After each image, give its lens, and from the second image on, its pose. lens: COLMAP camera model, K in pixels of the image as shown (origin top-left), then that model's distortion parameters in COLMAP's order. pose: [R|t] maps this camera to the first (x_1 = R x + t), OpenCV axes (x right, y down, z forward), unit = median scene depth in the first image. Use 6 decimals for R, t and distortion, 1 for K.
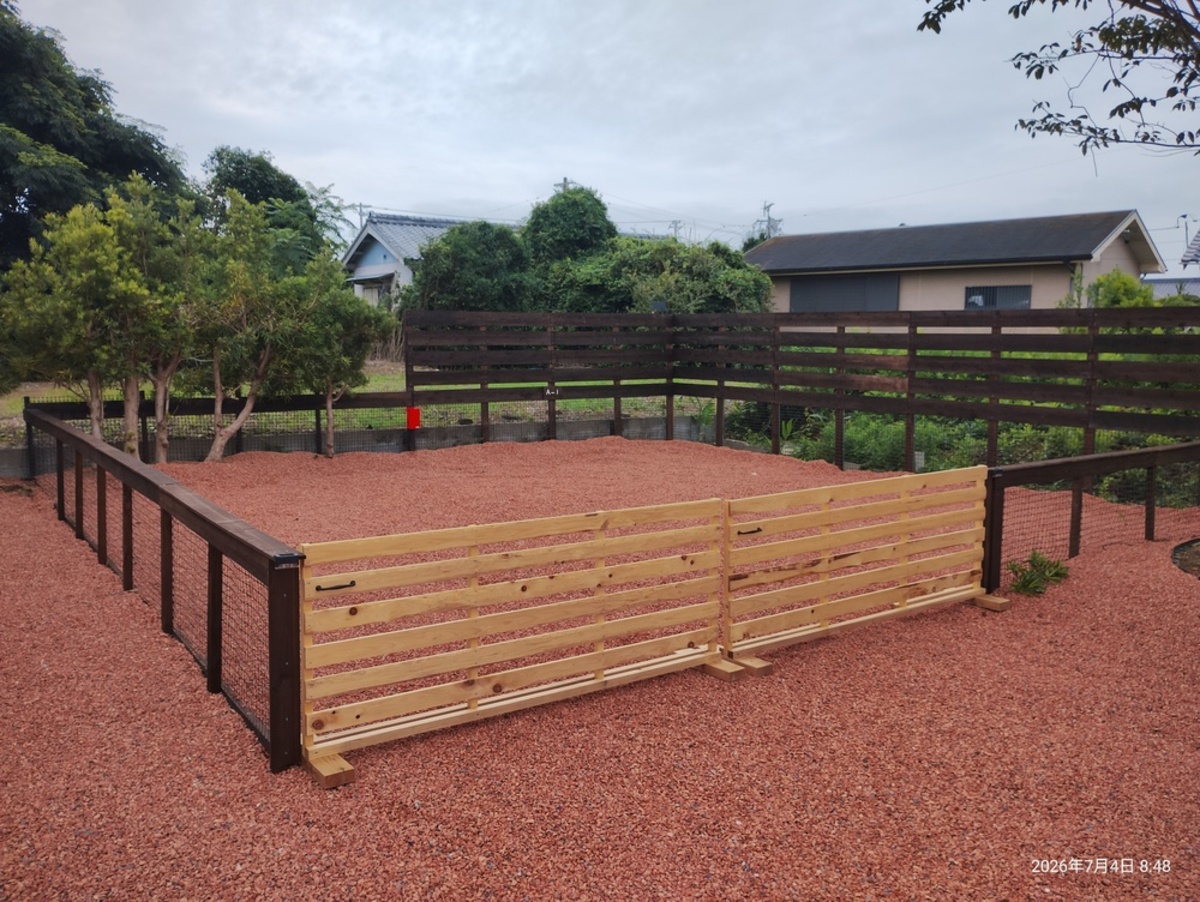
lens RADIAL K [[1007.1, 0, 604.0], [0, 1007.1, 445.1], [0, 0, 1]] dist [0.062804, -0.073430]
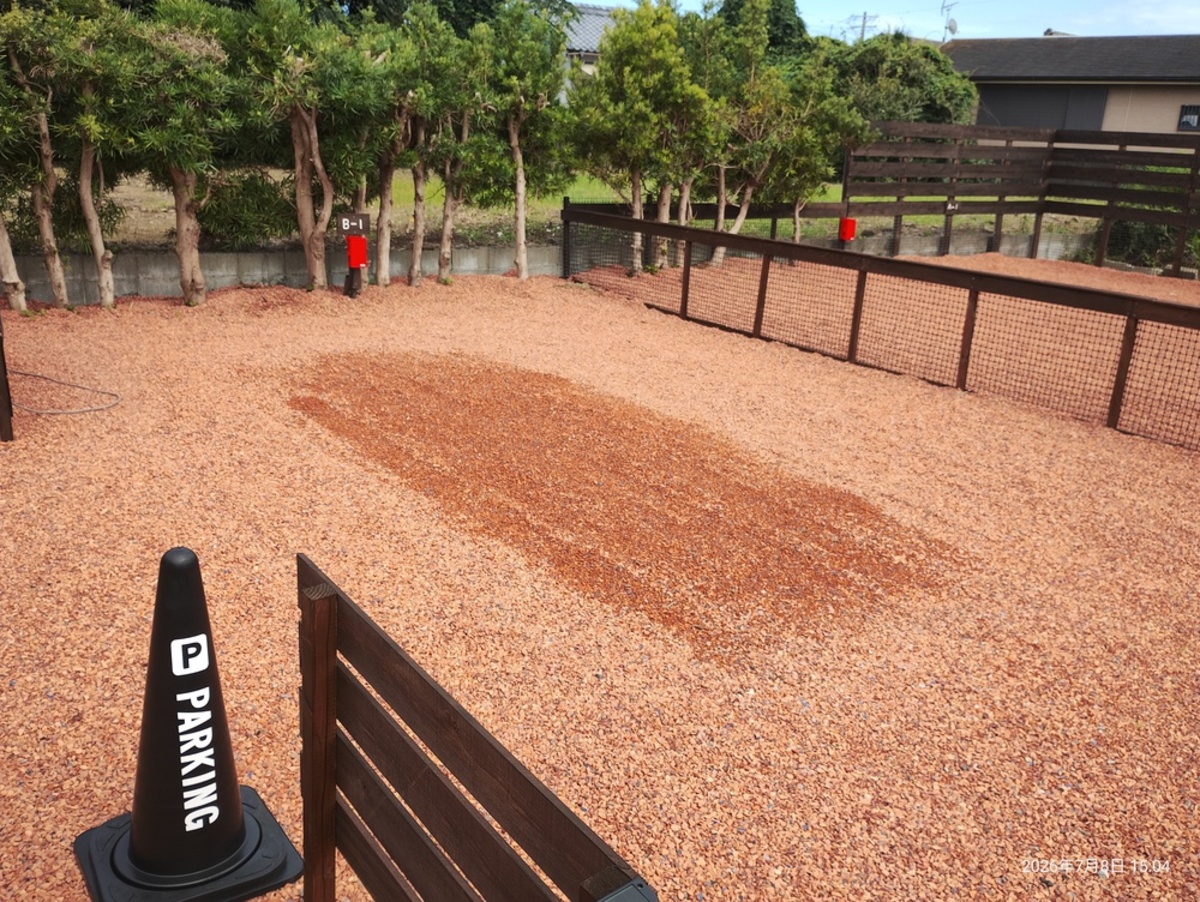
lens RADIAL K [[1007.1, 0, 604.0], [0, 1007.1, 445.1], [0, 0, 1]] dist [0.062804, -0.073430]
pose [[0.999159, 0.040072, 0.008664, -0.198826], [-0.040987, 0.981097, 0.189125, 0.001913], [-0.000922, -0.189321, 0.981915, -0.024914]]
